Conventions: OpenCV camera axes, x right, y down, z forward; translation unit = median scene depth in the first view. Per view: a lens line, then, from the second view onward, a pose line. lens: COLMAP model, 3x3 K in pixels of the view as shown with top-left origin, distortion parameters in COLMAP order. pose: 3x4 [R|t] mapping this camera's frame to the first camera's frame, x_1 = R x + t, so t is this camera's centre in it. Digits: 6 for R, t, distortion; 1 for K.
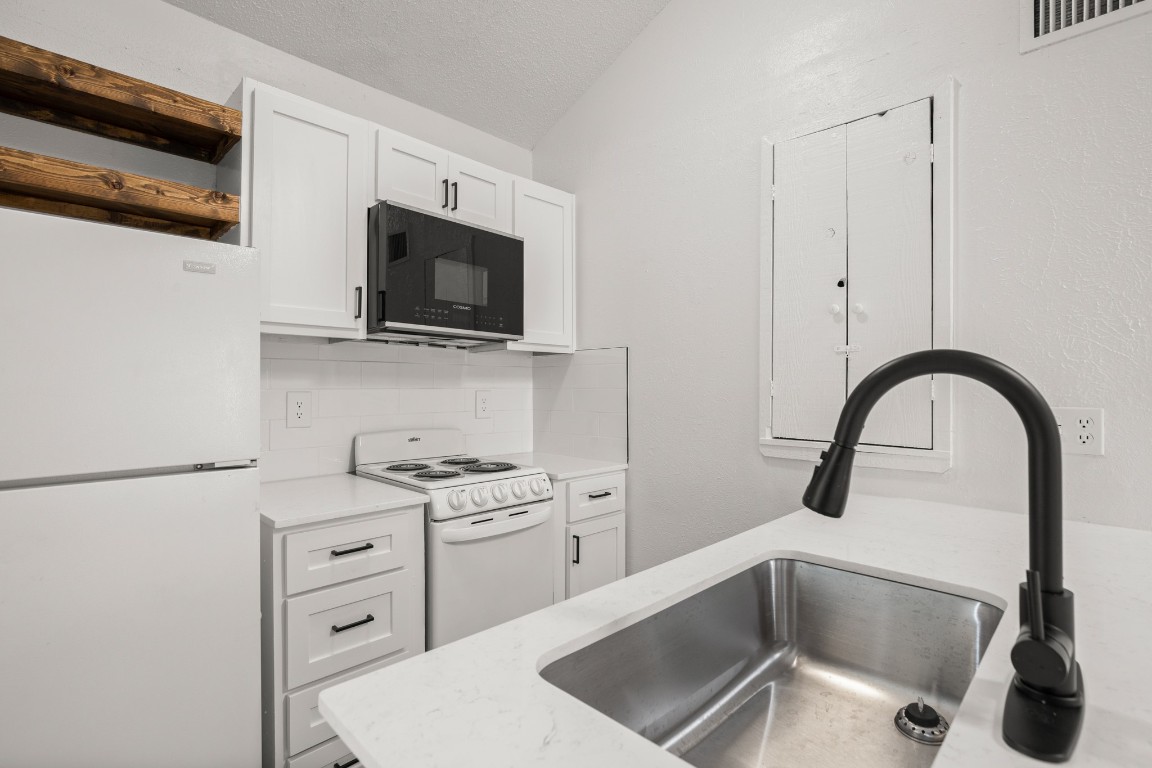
lens RADIAL K [[542.2, 0, 576.0], [0, 542.2, 384.0], [0, 0, 1]] dist [-0.040399, 0.008757]
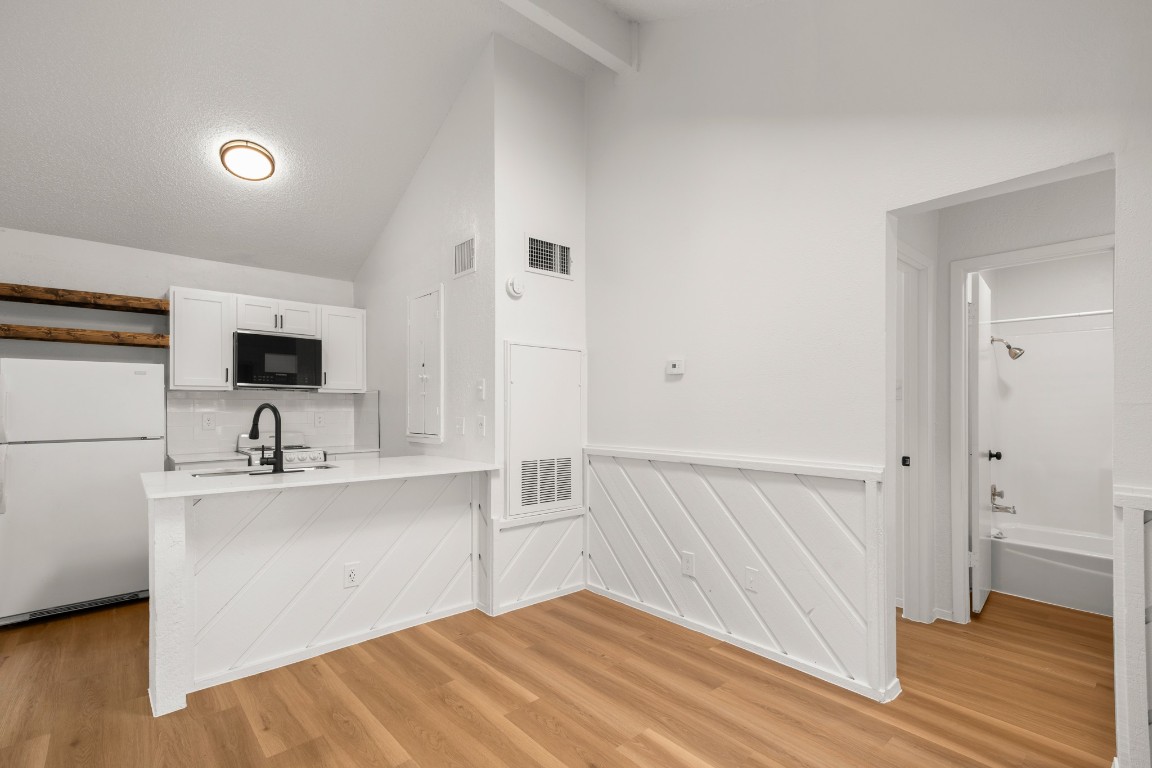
lens RADIAL K [[522.0, 0, 578.2], [0, 522.0, 406.5], [0, 0, 1]] dist [-0.000358, -0.000117]
pose [[0.998460, -0.005861, -0.055170, 1.168287], [0.005979, 0.999980, 0.001969, -0.010383], [0.055157, -0.002295, 0.998475, -1.102920]]
